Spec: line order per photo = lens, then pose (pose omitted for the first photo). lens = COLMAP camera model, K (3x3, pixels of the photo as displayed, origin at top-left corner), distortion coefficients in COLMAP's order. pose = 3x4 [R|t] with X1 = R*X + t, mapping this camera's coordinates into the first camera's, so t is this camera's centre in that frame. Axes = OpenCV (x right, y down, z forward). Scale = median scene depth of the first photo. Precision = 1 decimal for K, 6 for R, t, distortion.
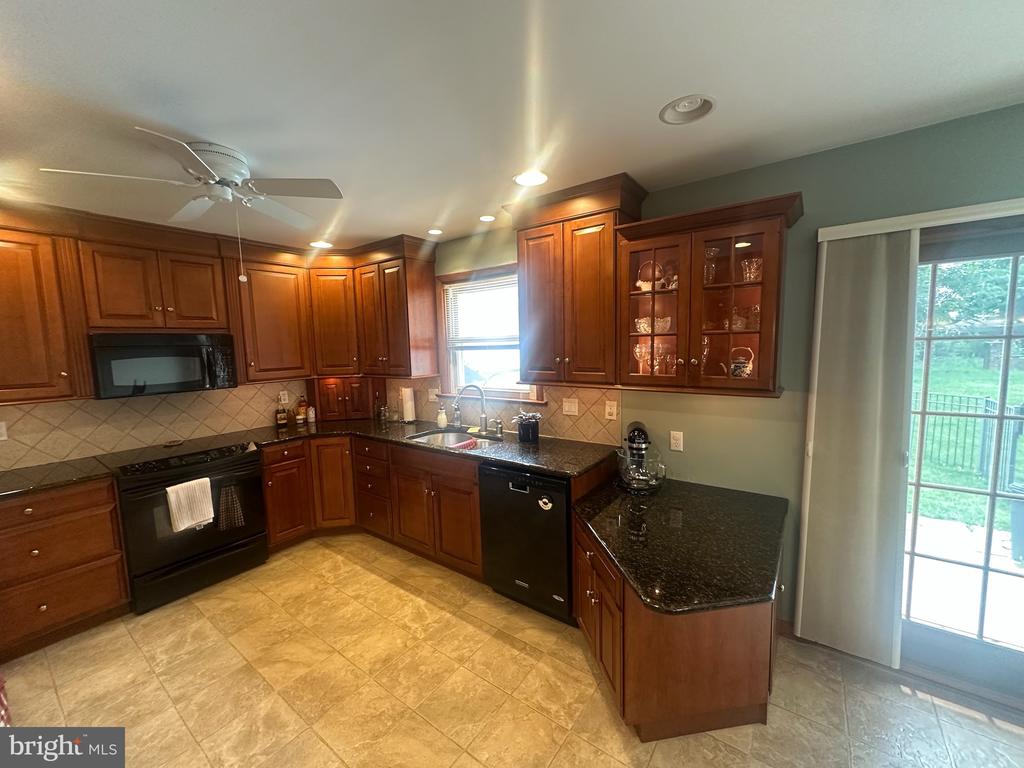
lens RADIAL K [[408.4, 0, 510.8], [0, 408.4, 382.6], [0, 0, 1]] dist [-0.005631, 0.002639]
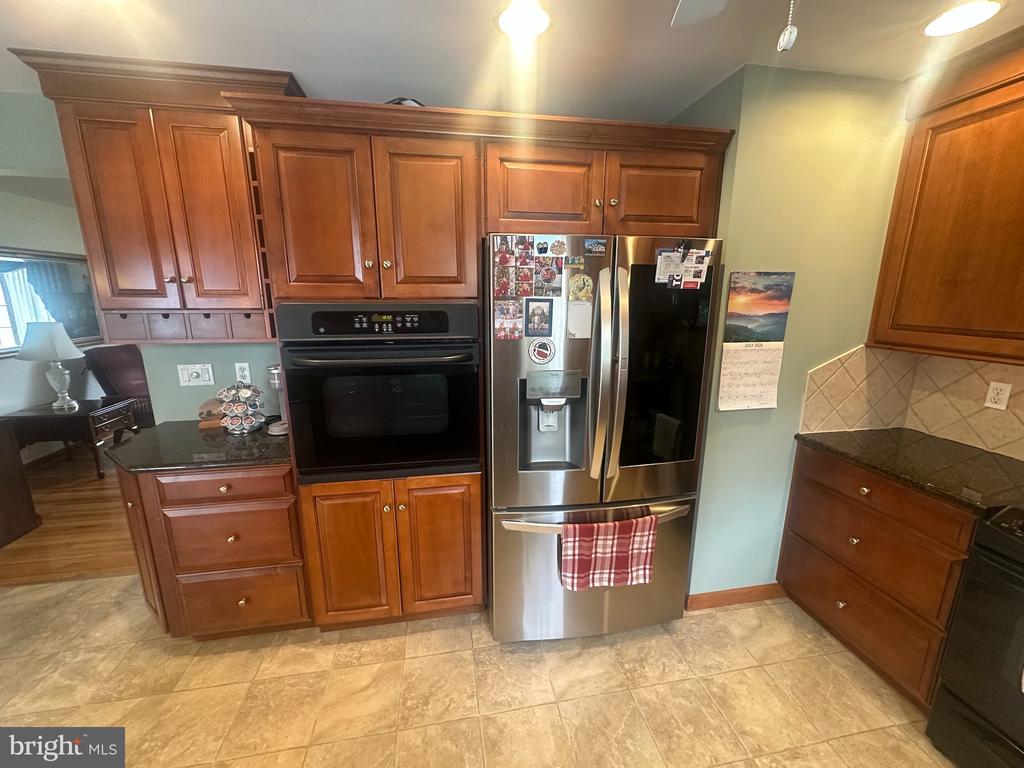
lens RADIAL K [[408.4, 0, 510.2], [0, 408.4, 384.9], [0, 0, 1]] dist [-0.005631, 0.002639]
pose [[-0.692713, 0.179087, -0.698624, -0.147187], [-0.051378, 0.953965, 0.295485, -0.052125], [0.719381, 0.240580, -0.651623, 0.696294]]
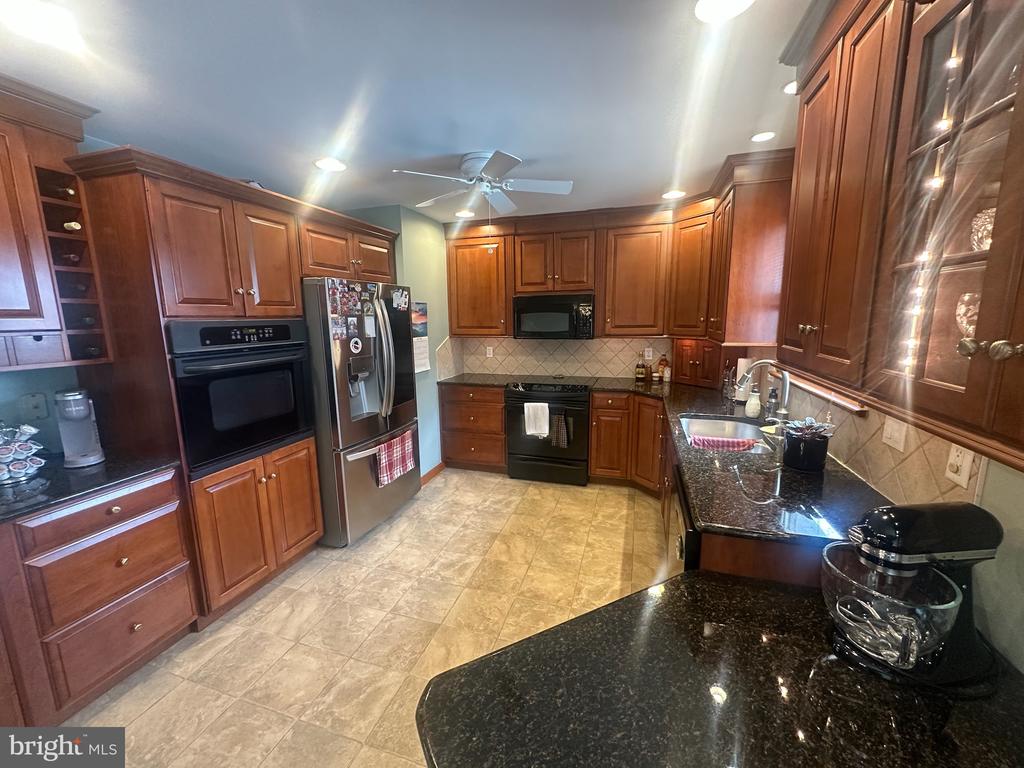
lens RADIAL K [[408.4, 0, 511.8], [0, 408.4, 384.4], [0, 0, 1]] dist [-0.005631, 0.002639]
pose [[0.322279, 0.178852, -0.929596, 0.417235], [-0.086192, 0.983455, 0.159333, -0.030309], [0.942713, 0.028774, 0.332363, 0.401127]]
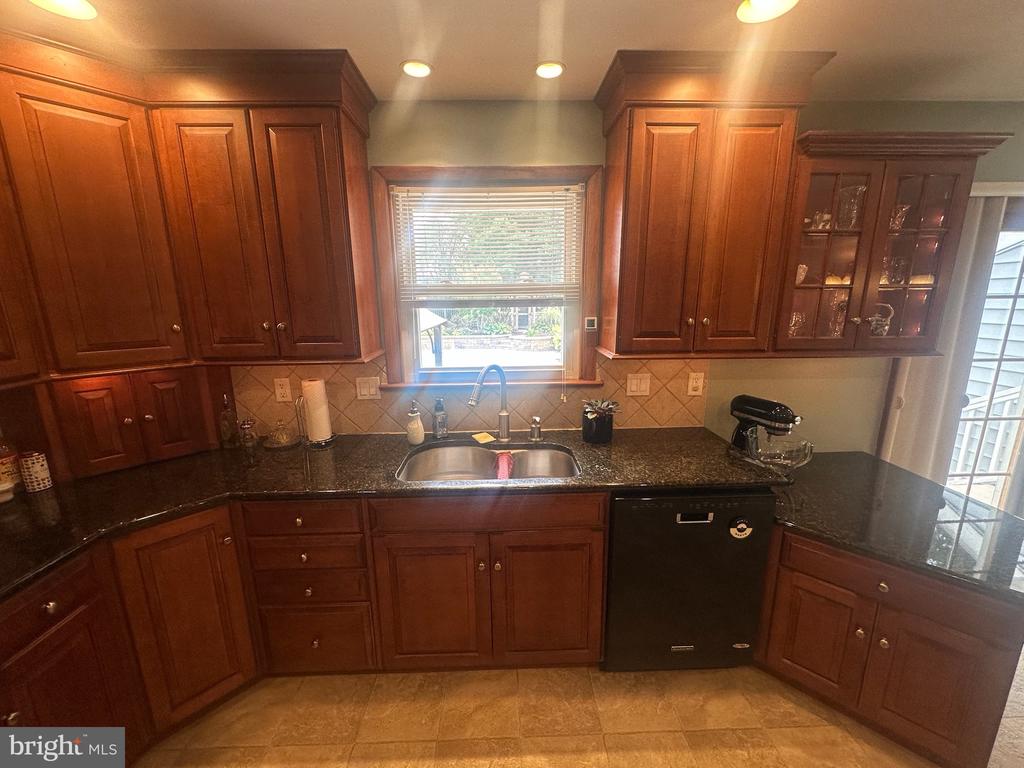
lens RADIAL K [[408.4, 0, 512.7], [0, 408.4, 383.4], [0, 0, 1]] dist [-0.005631, 0.002639]
pose [[0.785509, -0.108500, 0.609265, -0.465107], [0.049445, 0.992367, 0.112975, -0.037170], [-0.616872, -0.058618, 0.784877, 0.537531]]
